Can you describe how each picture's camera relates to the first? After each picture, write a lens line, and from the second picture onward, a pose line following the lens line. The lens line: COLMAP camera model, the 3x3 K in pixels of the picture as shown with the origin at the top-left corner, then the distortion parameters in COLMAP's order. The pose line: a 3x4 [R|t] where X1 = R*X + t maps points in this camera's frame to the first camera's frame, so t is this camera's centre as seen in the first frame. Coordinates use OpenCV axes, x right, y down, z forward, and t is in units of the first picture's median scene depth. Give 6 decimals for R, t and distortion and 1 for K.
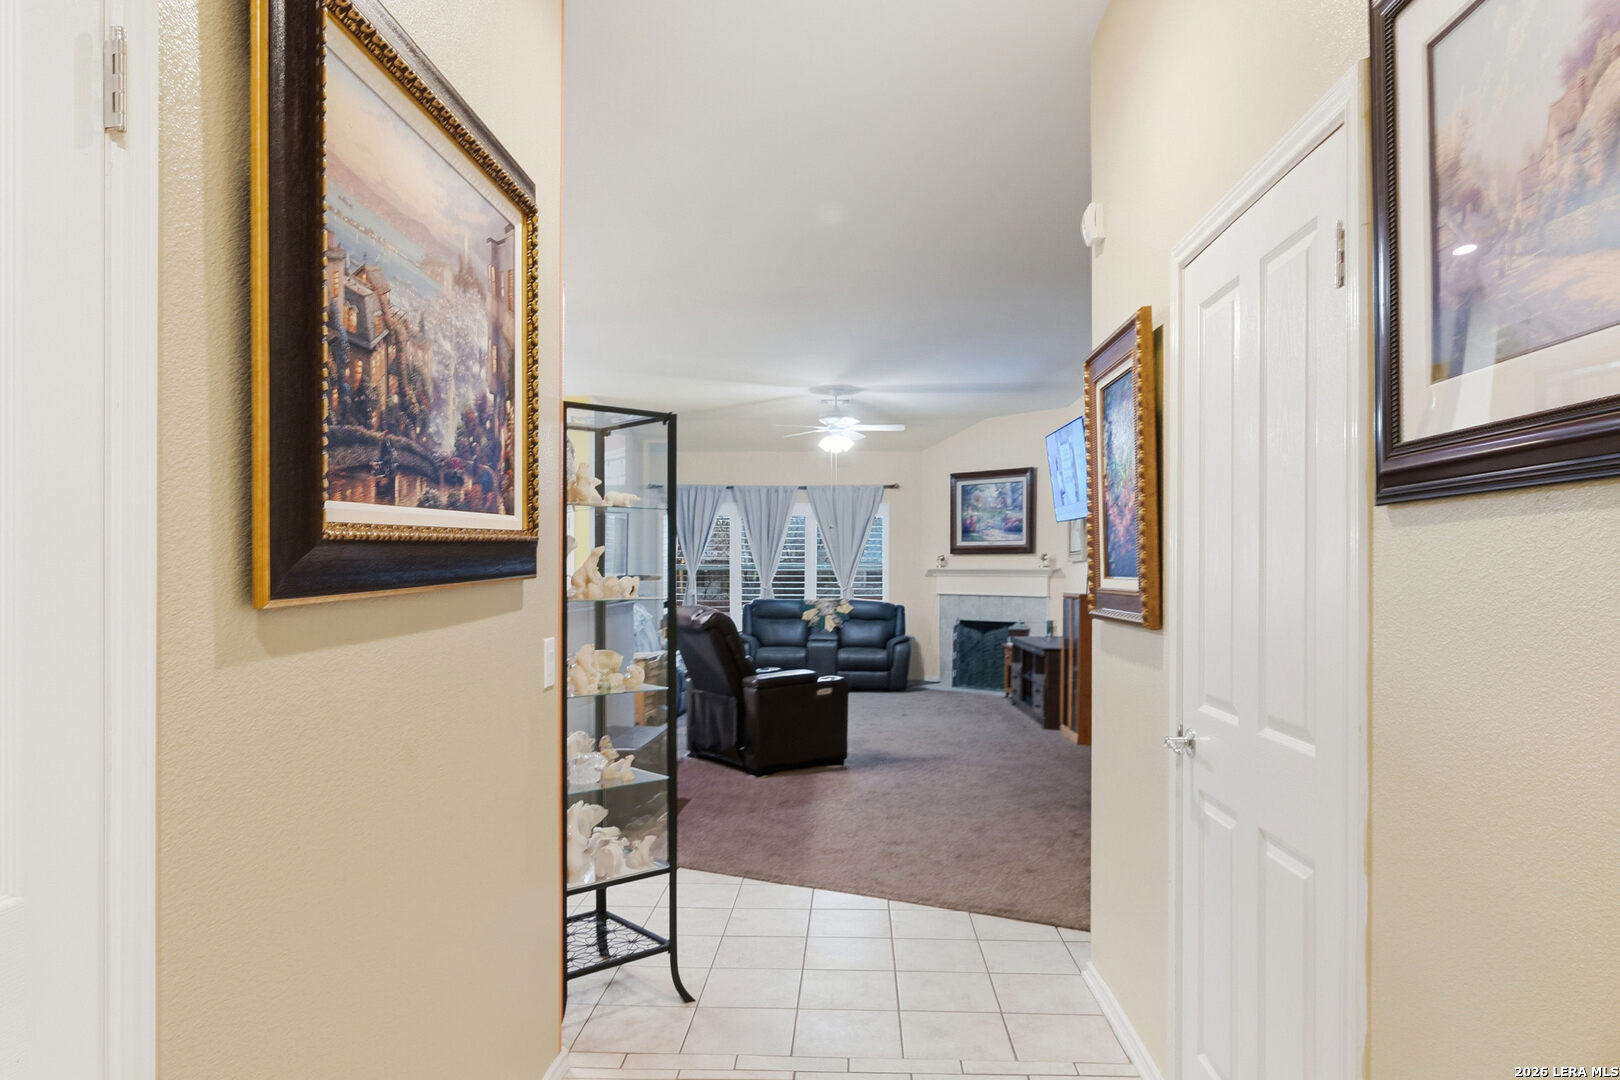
lens RADIAL K [[976.6, 0, 802.2], [0, 976.6, 559.7], [0, 0, 1]] dist [0.002172, 0.000108]
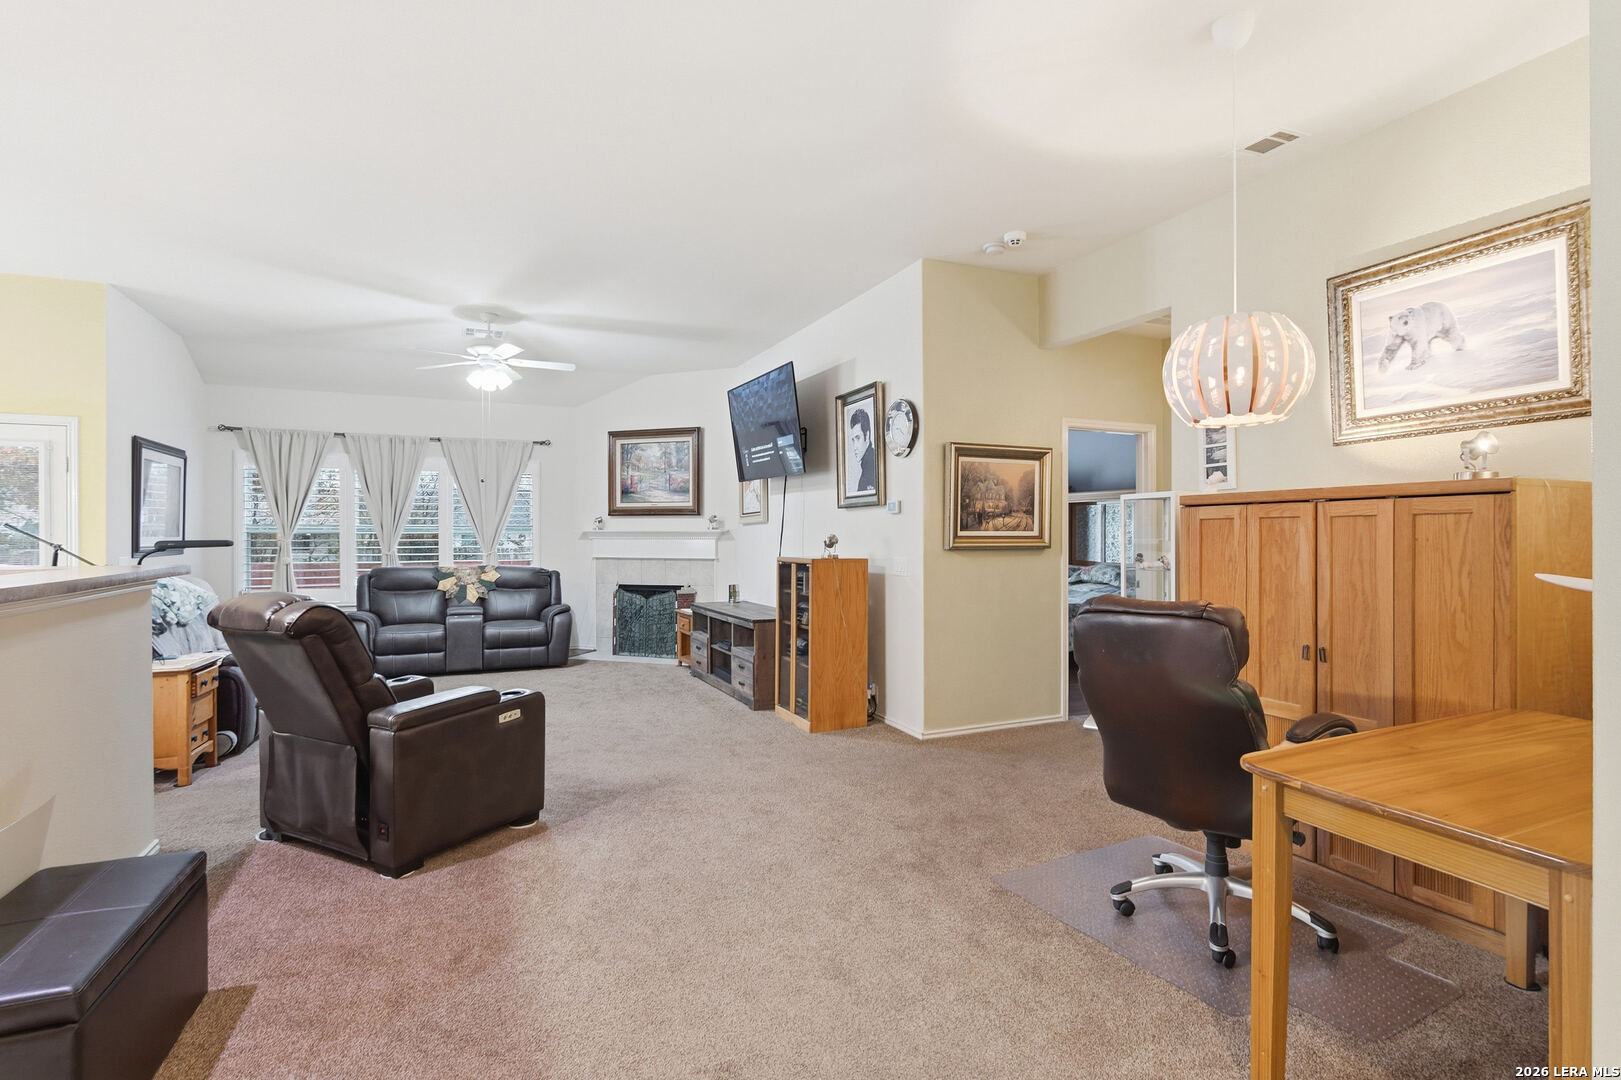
lens RADIAL K [[785.2, 0, 813.5], [0, 785.2, 529.2], [0, 0, 1]] dist [-0.001097, -0.001200]
pose [[0.891108, -0.000306, 0.453791, -0.019388], [-0.002128, 0.999986, 0.004853, 0.003499], [-0.453786, -0.005291, 0.891095, 0.243679]]
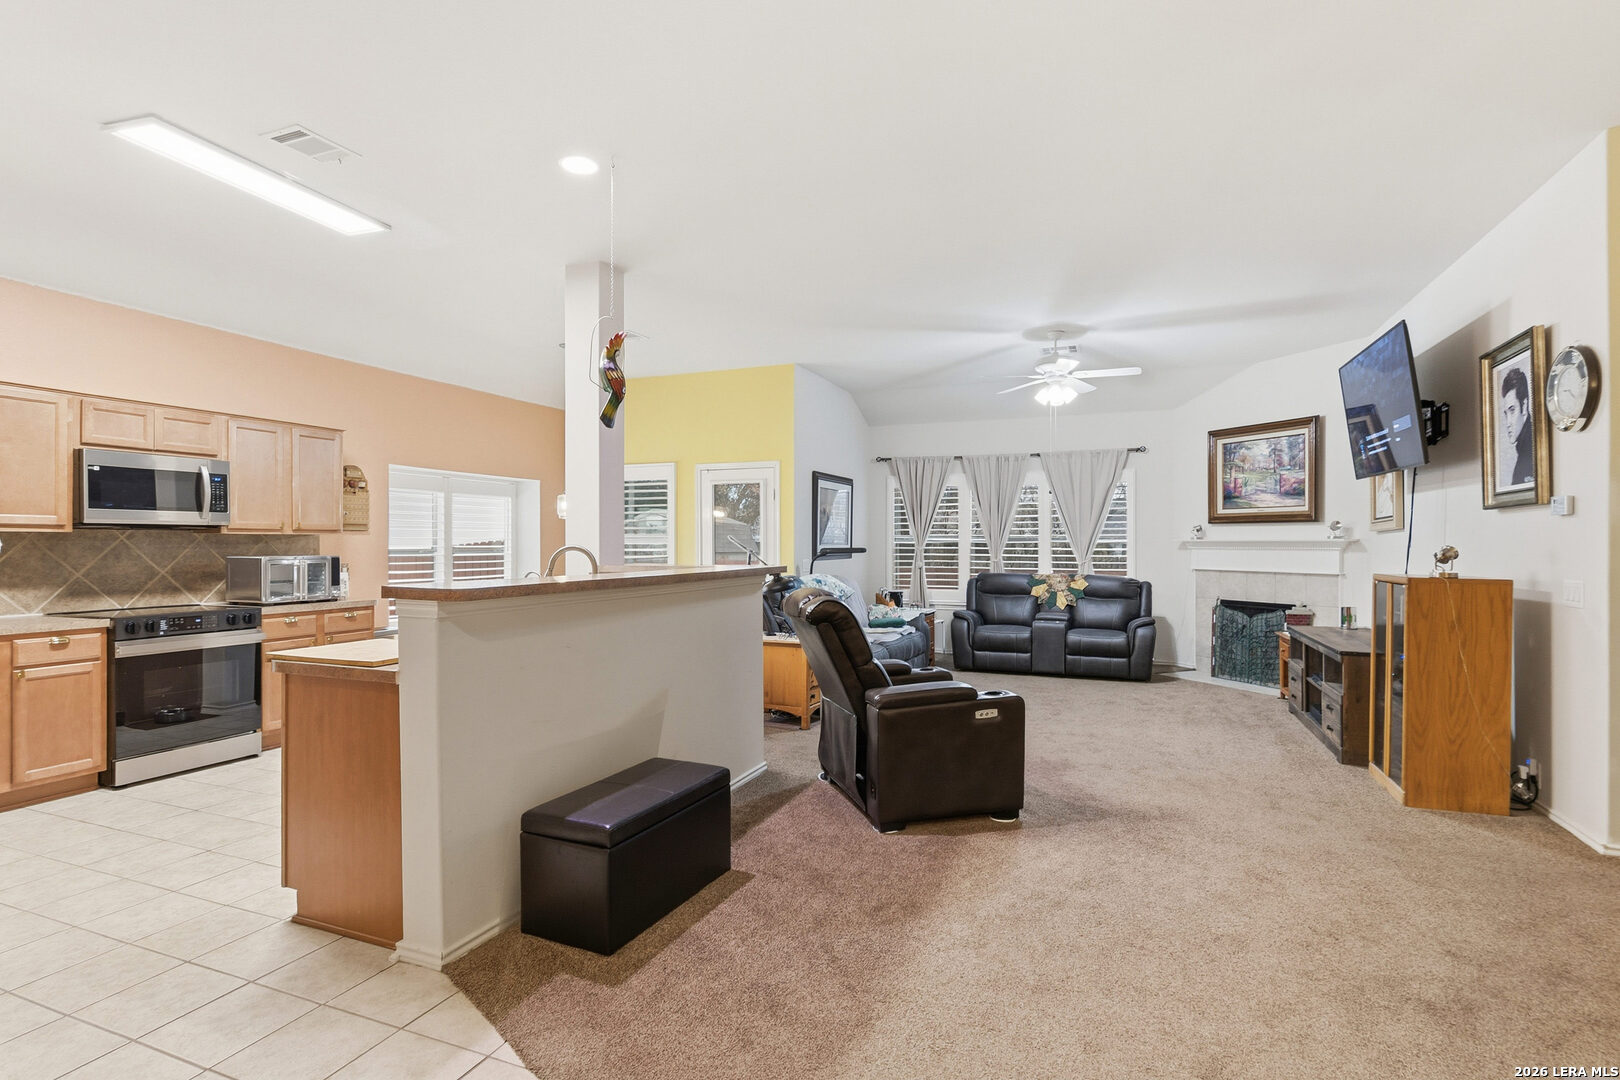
lens RADIAL K [[790.8, 0, 810.0], [0, 790.8, 540.0], [0, 0, 1]] dist [0.000297, -0.001170]
pose [[0.945066, -0.002209, -0.326873, 0.049795], [0.004480, 0.999971, 0.006194, 0.003117], [0.326850, -0.007318, 0.945048, 0.234007]]
